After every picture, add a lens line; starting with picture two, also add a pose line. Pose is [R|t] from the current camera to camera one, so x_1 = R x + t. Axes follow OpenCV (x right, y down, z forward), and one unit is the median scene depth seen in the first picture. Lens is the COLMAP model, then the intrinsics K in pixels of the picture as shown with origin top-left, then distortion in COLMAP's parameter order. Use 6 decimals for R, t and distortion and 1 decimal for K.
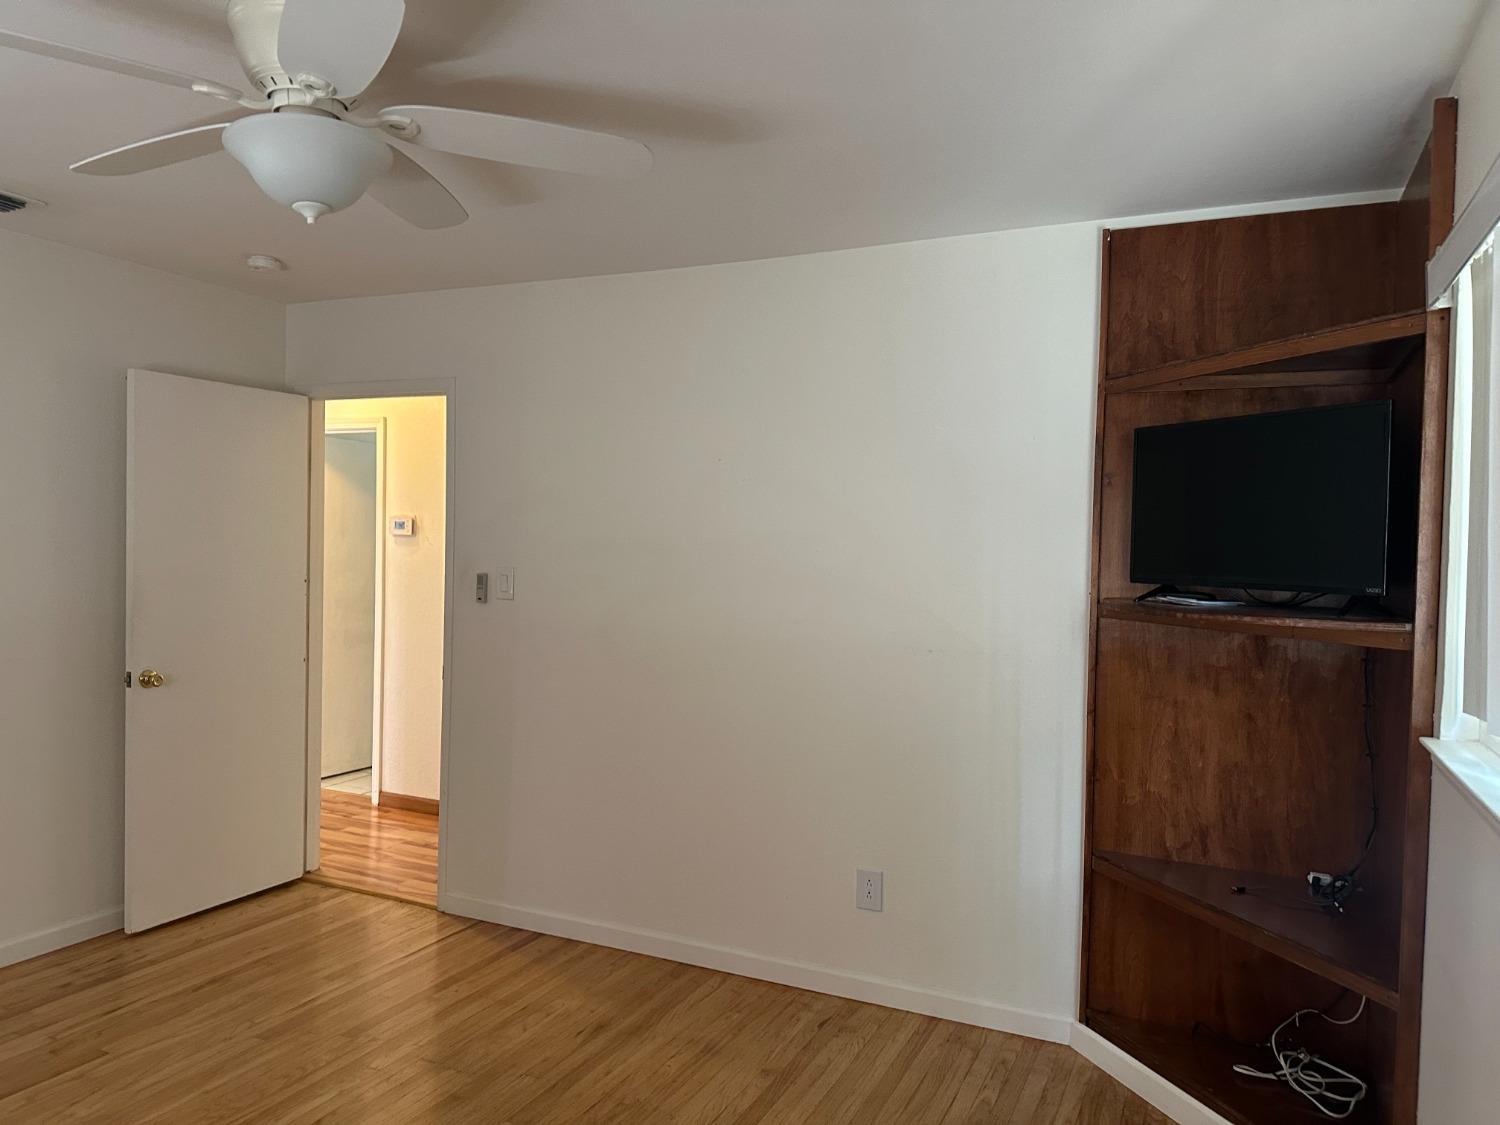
lens RADIAL K [[1055.6, 0, 740.7], [0, 1055.6, 562.9], [0, 0, 1]] dist [0.033733, -0.044578]
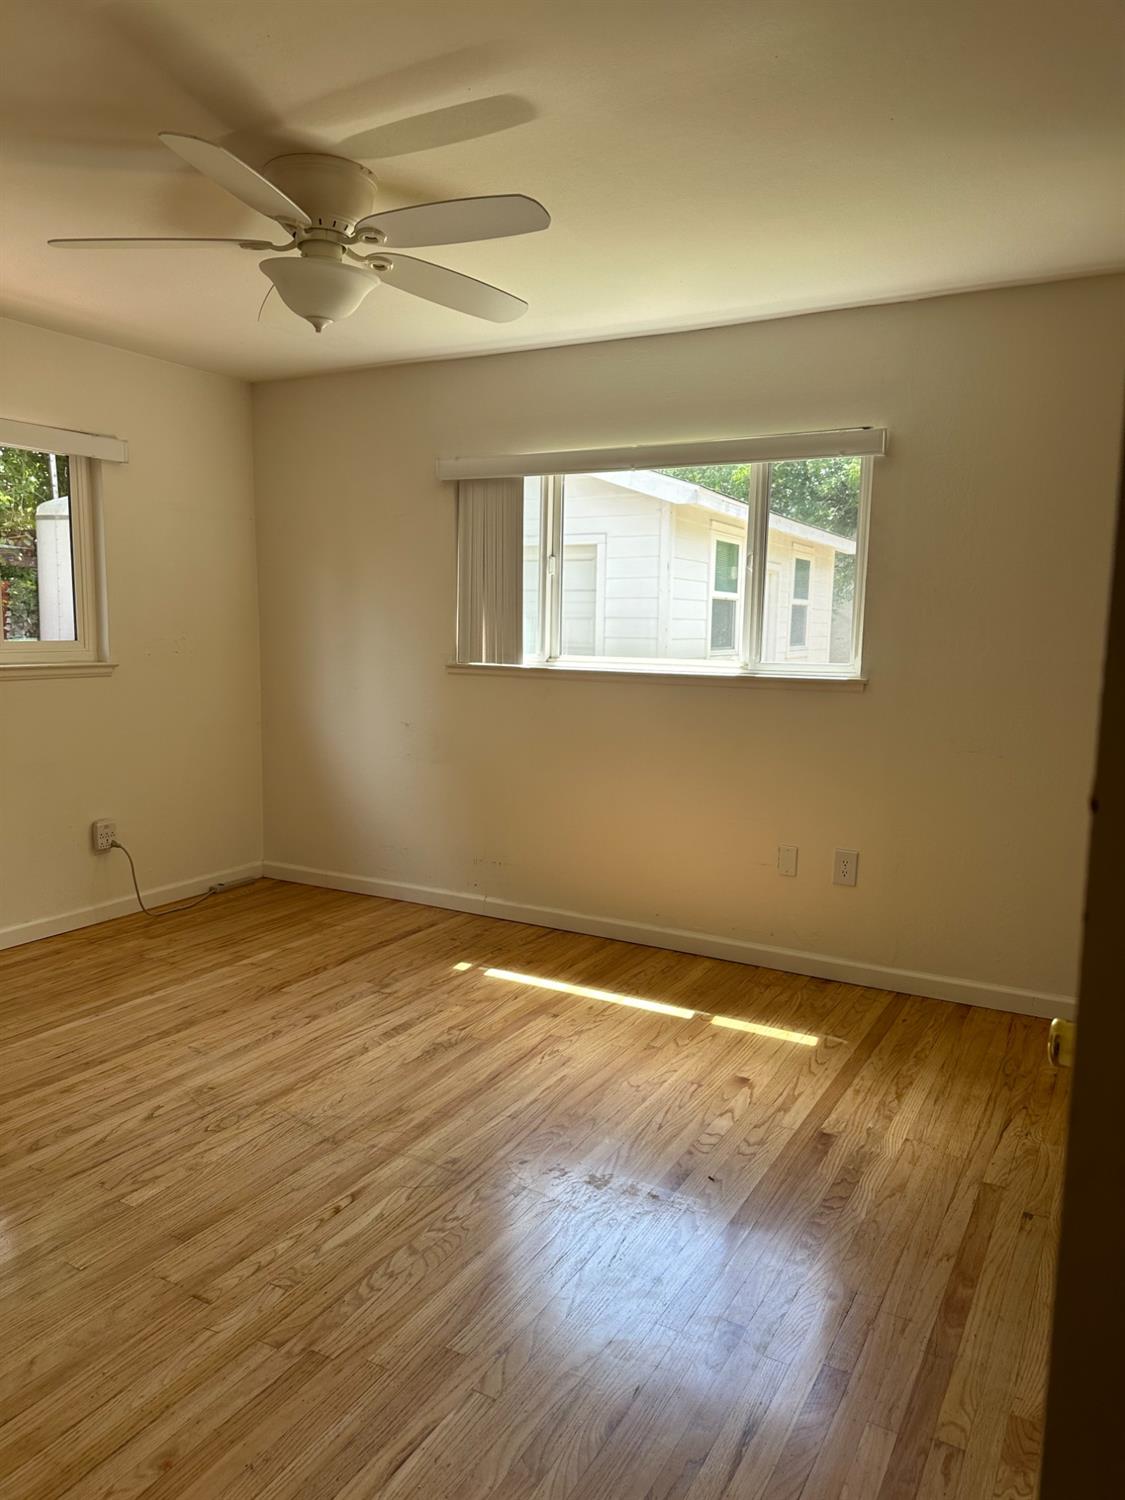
lens RADIAL K [[1055.6, 0, 563.6], [0, 1055.6, 756.1], [0, 0, 1]] dist [0.033733, -0.044578]
pose [[-0.997253, -0.045264, 0.058628, -0.547812], [-0.036217, 0.988457, 0.147112, 0.002989], [-0.064611, 0.144584, -0.987381, 1.595975]]
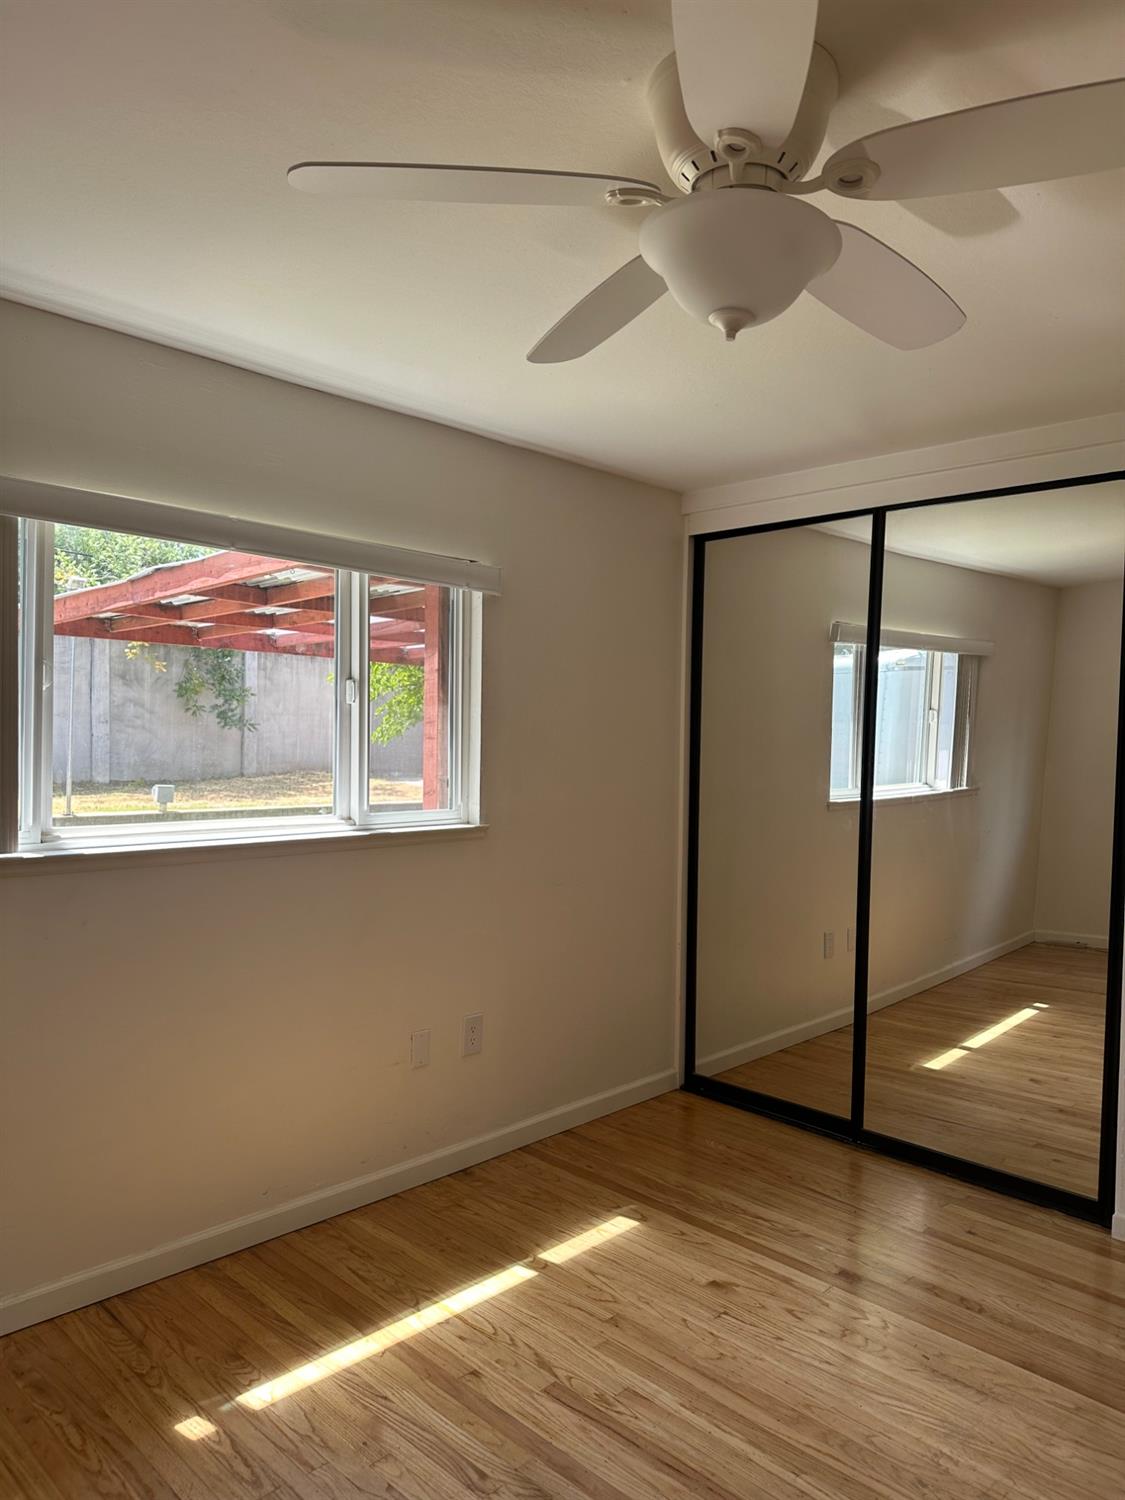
lens RADIAL K [[1055.6, 0, 566.4], [0, 1055.6, 755.9], [0, 0, 1]] dist [0.033733, -0.044578]
pose [[-0.335282, -0.001327, -0.942117, 0.217674], [-0.037737, 0.999215, 0.012023, -0.008057], [0.941362, 0.039584, -0.335069, 0.808685]]
